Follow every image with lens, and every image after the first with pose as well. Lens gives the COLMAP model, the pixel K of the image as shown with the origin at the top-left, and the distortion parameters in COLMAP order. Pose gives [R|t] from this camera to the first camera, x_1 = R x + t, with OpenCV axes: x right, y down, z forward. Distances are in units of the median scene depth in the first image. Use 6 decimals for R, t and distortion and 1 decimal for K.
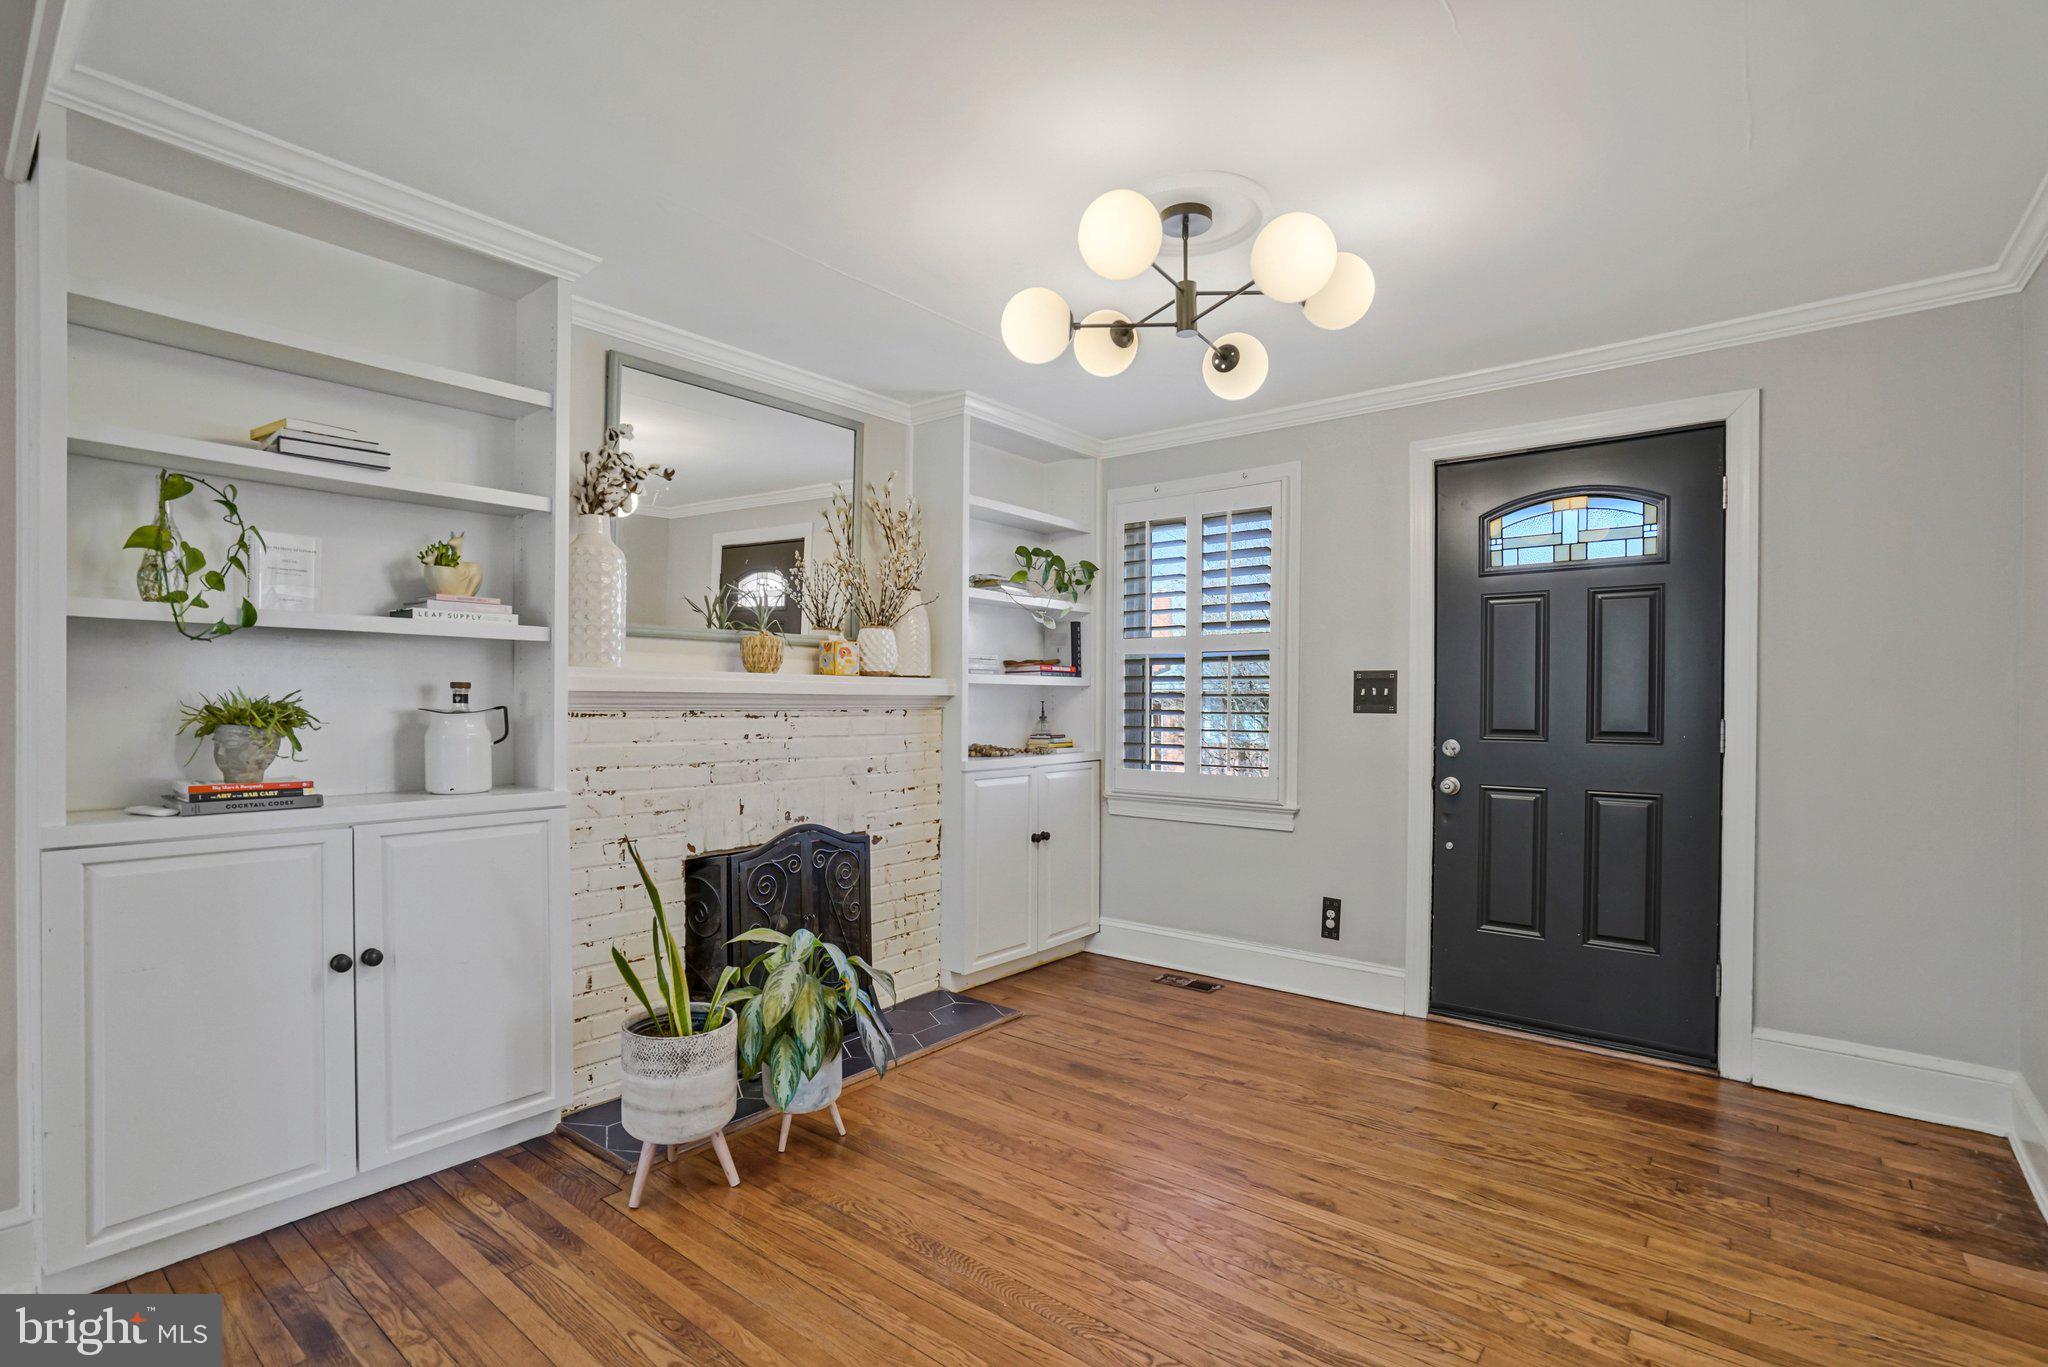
lens RADIAL K [[955.0, 0, 1006.0], [0, 955.0, 697.5], [0, 0, 1]] dist [-0.050210, 0.017610]
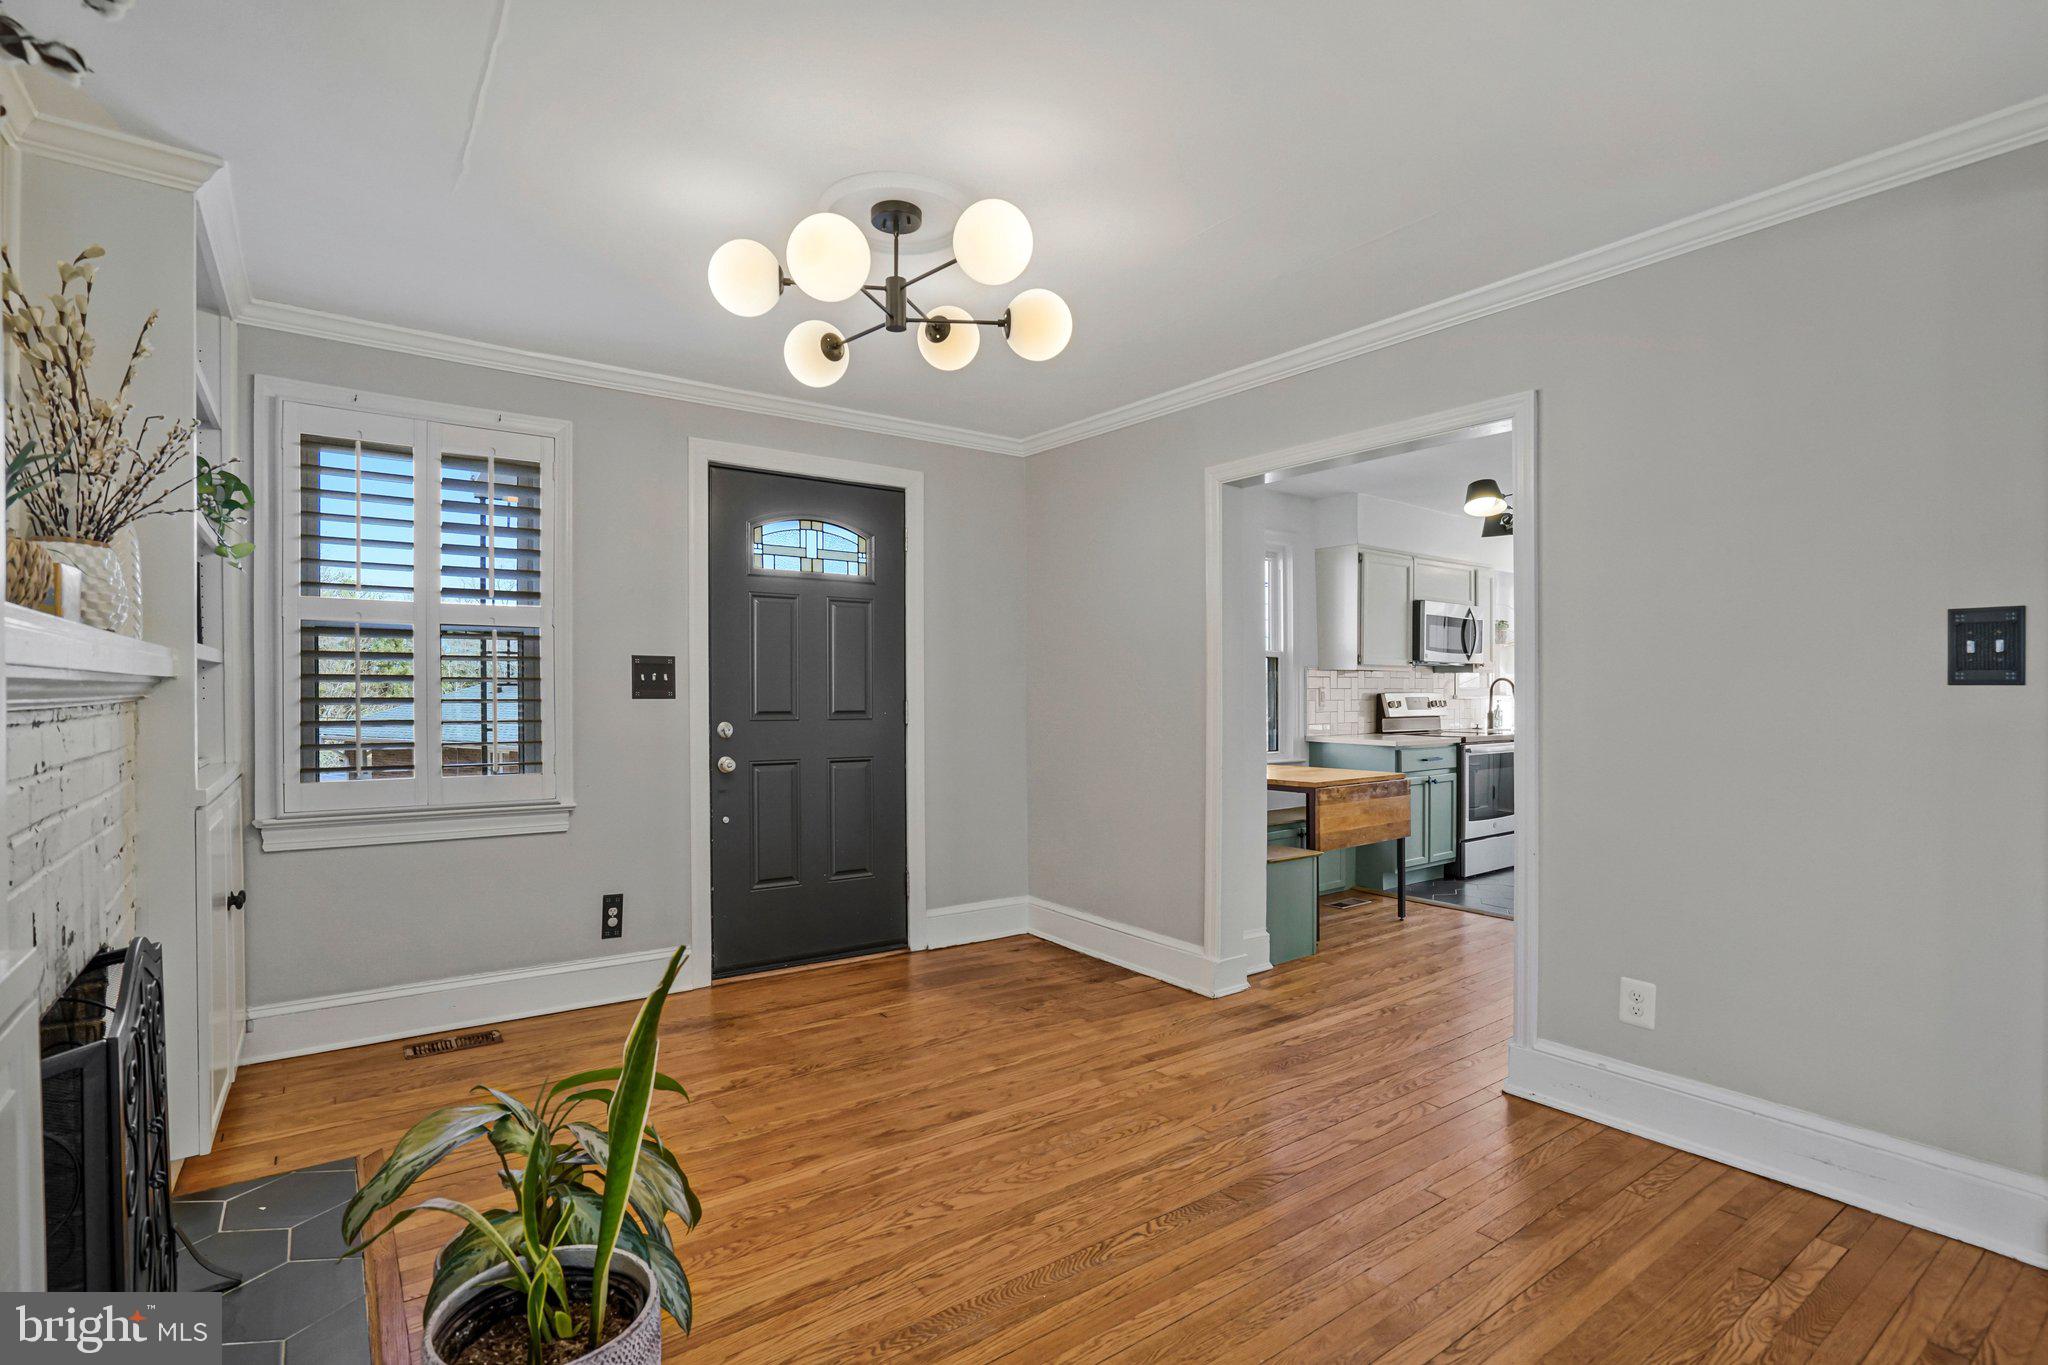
lens RADIAL K [[955.0, 0, 1006.0], [0, 955.0, 696.5], [0, 0, 1]] dist [-0.050210, 0.017610]
pose [[0.260538, -0.009484, 0.965417, -0.533509], [-0.006826, 0.999909, 0.011665, -0.000232], [-0.965440, -0.009629, 0.260449, 0.433025]]
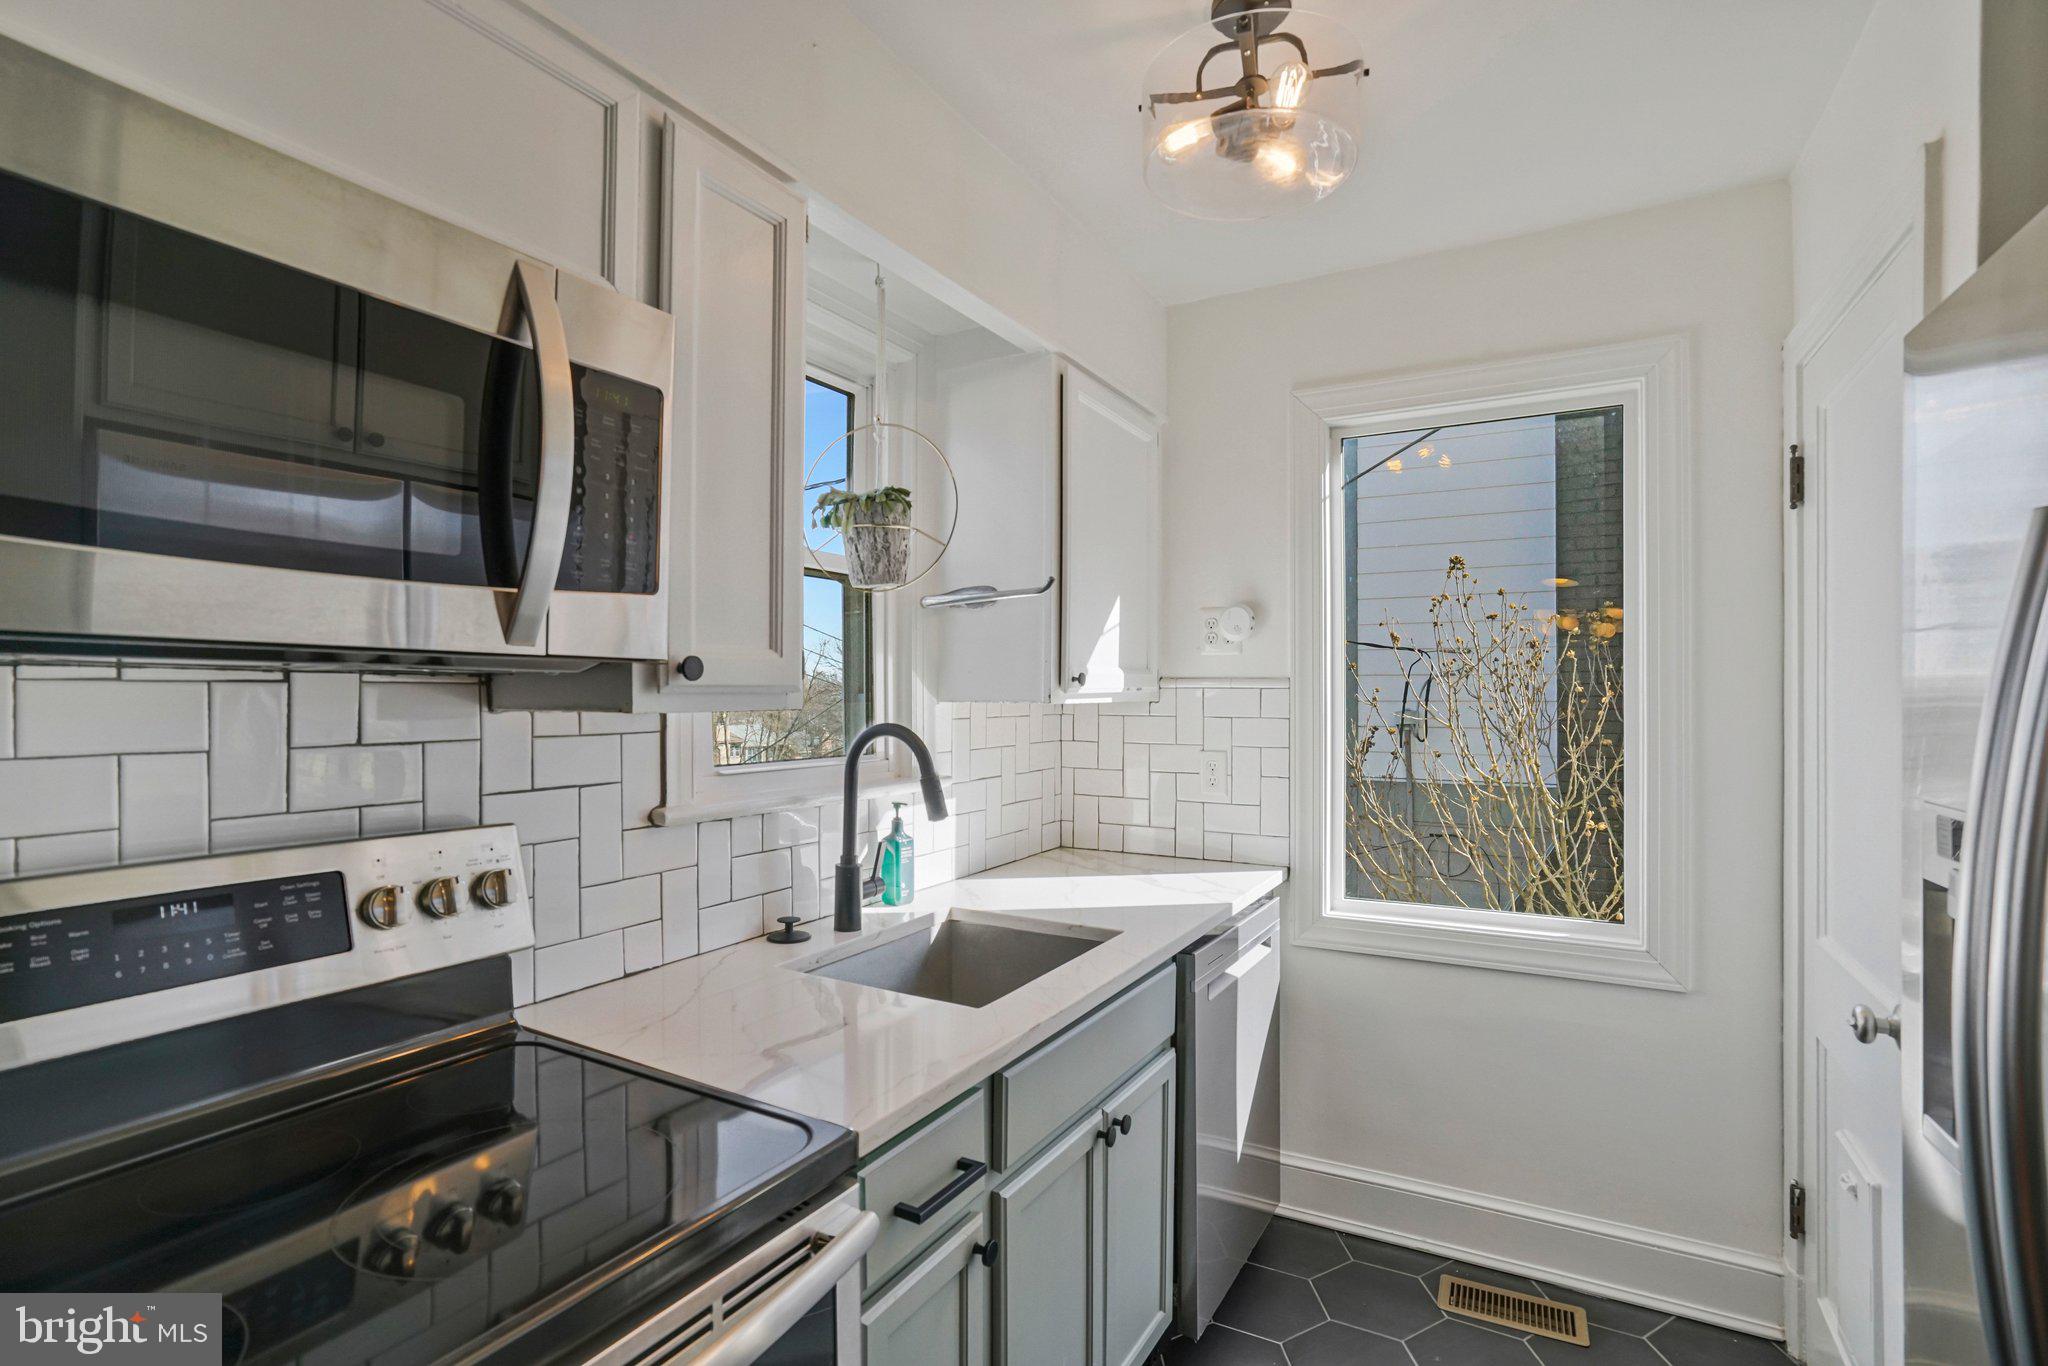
lens RADIAL K [[955.0, 0, 1006.0], [0, 955.0, 697.0], [0, 0, 1]] dist [-0.050210, 0.017610]
pose [[-0.150287, -0.003831, 0.988635, 1.287799], [-0.008610, 0.999960, 0.002567, -0.041784], [-0.988605, -0.008127, -0.150314, -0.077782]]
